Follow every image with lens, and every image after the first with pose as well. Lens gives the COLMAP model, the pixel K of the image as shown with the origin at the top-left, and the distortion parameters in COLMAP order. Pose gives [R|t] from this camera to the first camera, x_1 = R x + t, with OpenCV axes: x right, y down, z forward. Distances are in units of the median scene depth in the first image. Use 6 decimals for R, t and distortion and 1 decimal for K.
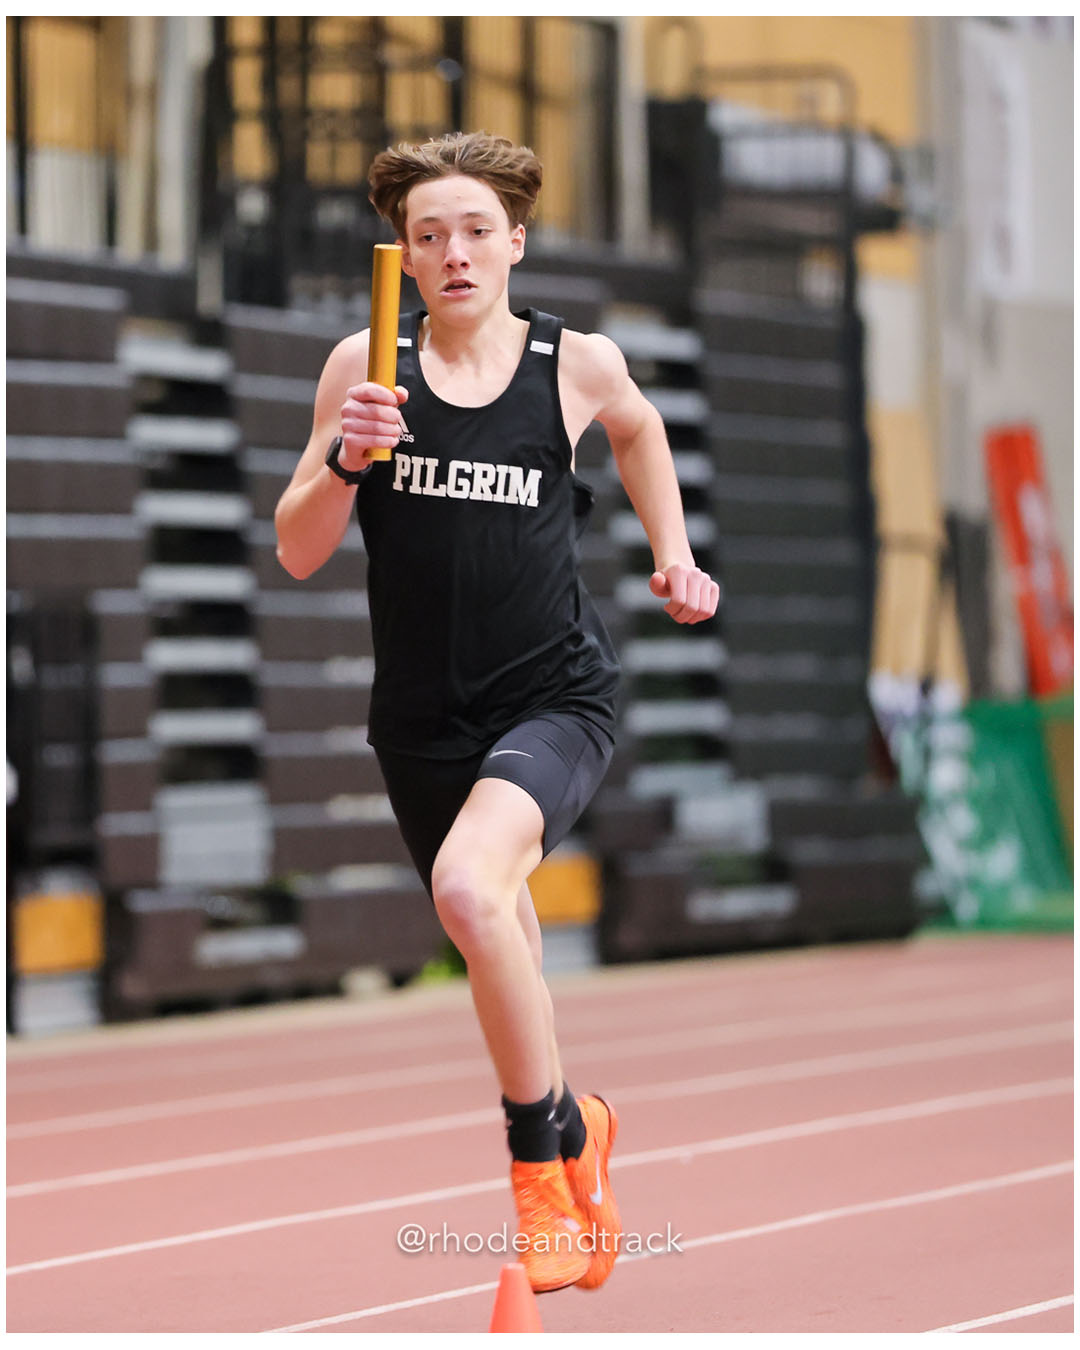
lens RADIAL K [[8014.0, 0, 531.3], [0, 8014.0, 706.5], [0, 0, 1]] dist [1.117730, 0.000000]
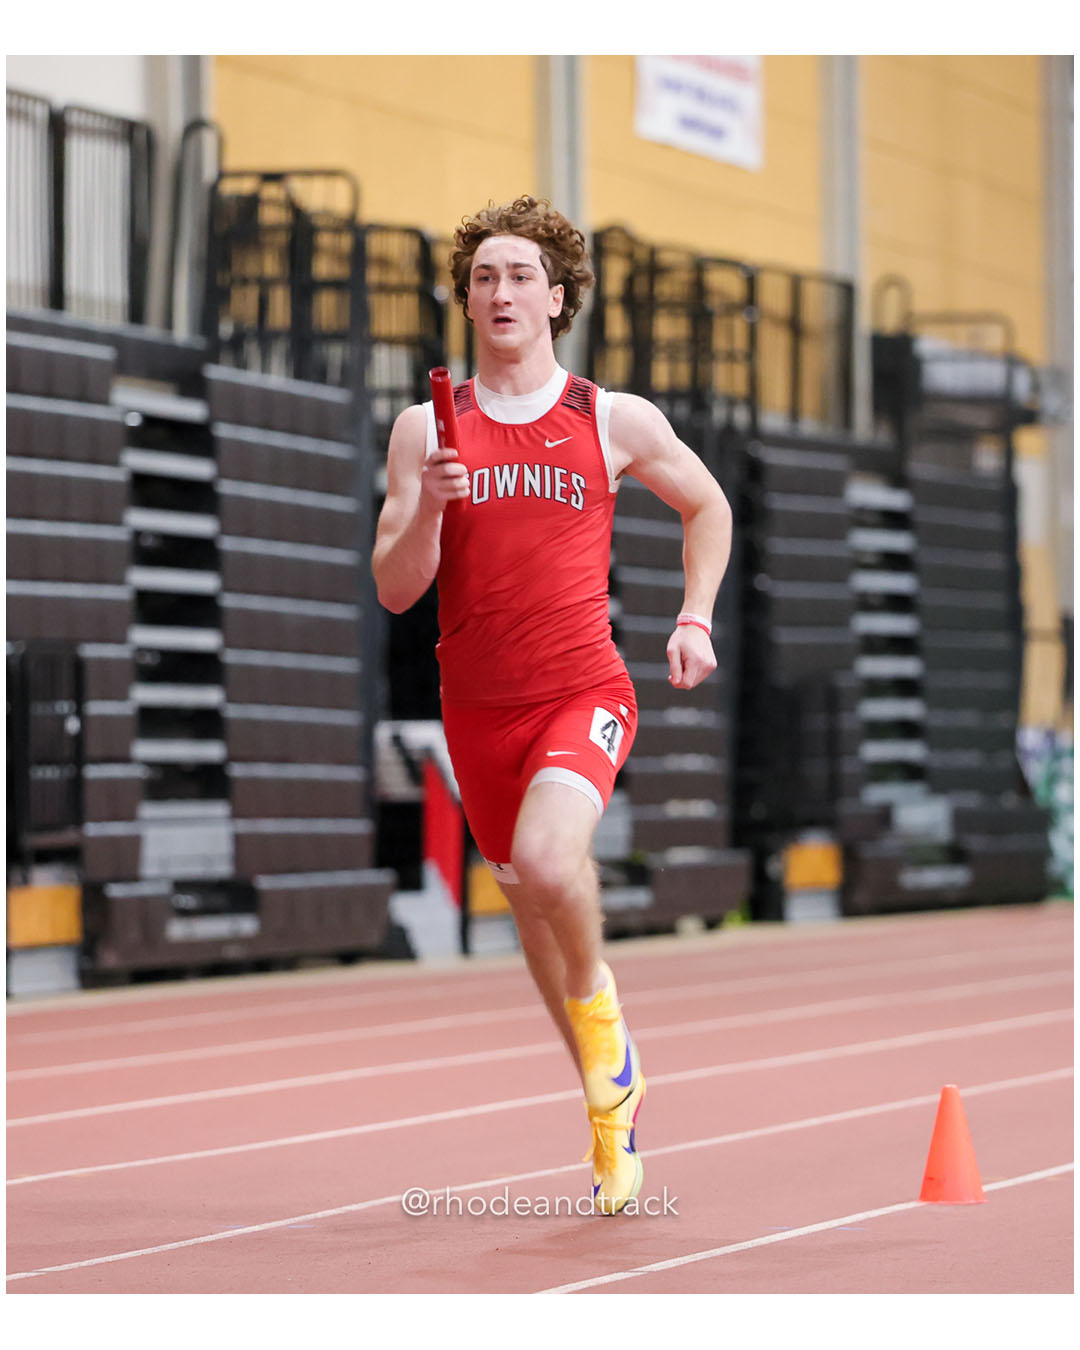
lens RADIAL K [[7069.6, 0, 536.1], [0, 7069.6, 679.3], [0, 0, 1]] dist [0.891492, 0.000000]
pose [[0.998403, 0.016229, 0.054106, -0.123814], [-0.015735, 0.999831, -0.009547, 0.001860], [-0.054251, 0.008681, 0.998490, -0.324302]]
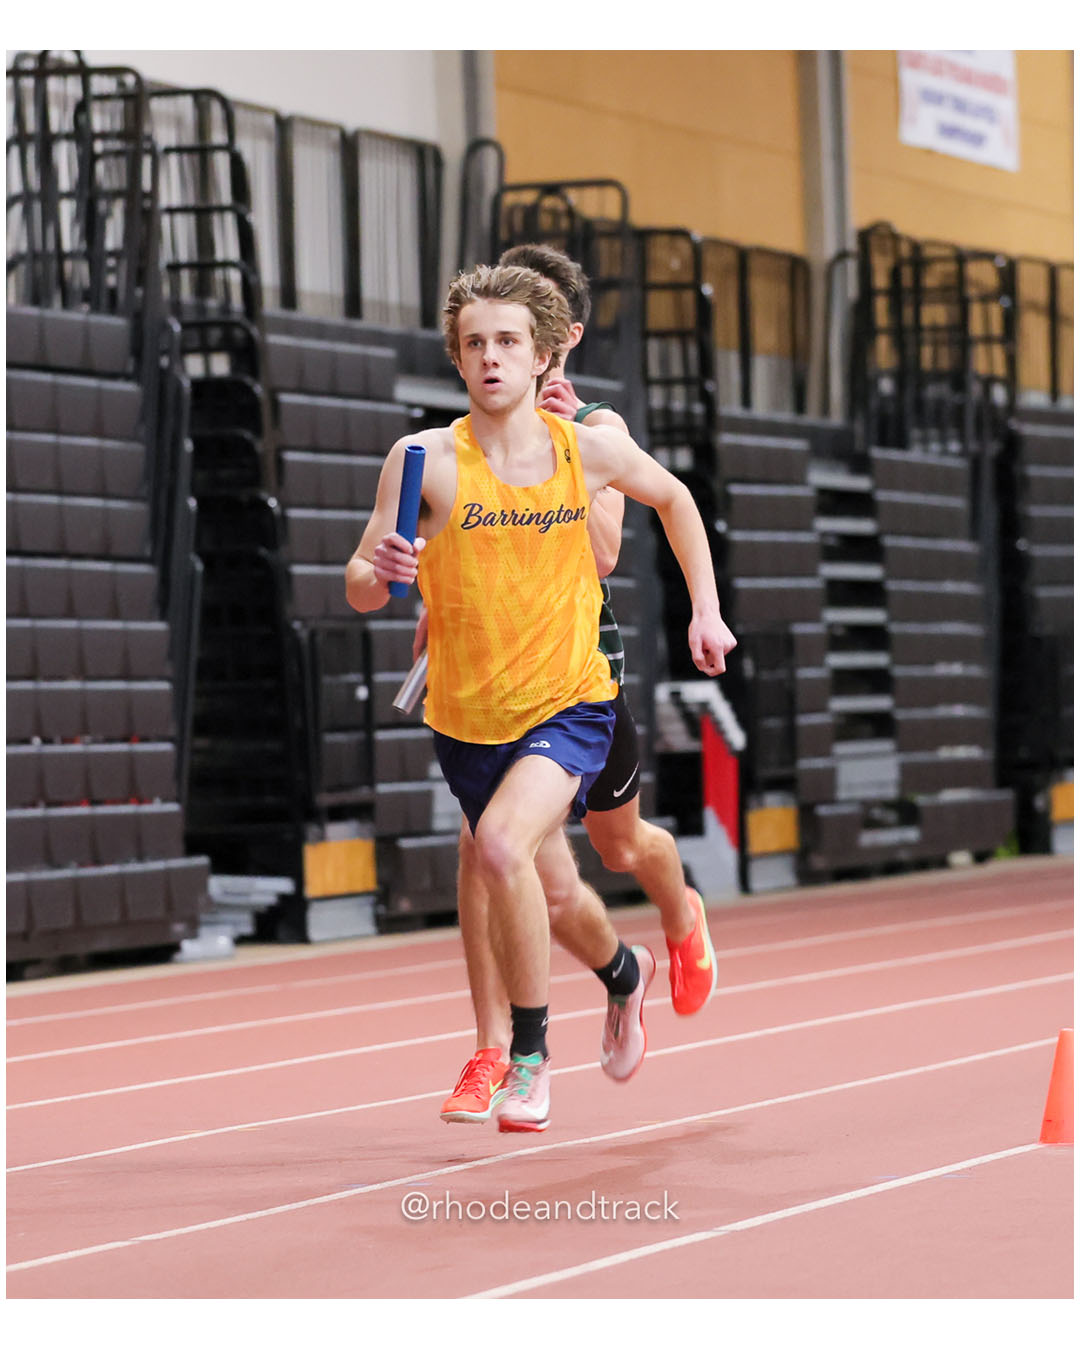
lens RADIAL K [[6940.7, 0, 533.7], [0, 6940.7, 680.7], [0, 0, 1]] dist [1.076046, 0.000000]
pose [[0.999148, -0.014408, 0.038686, -0.165243], [0.014564, 0.999887, -0.003748, 0.002554], [-0.038627, 0.004309, 0.999244, -0.436291]]
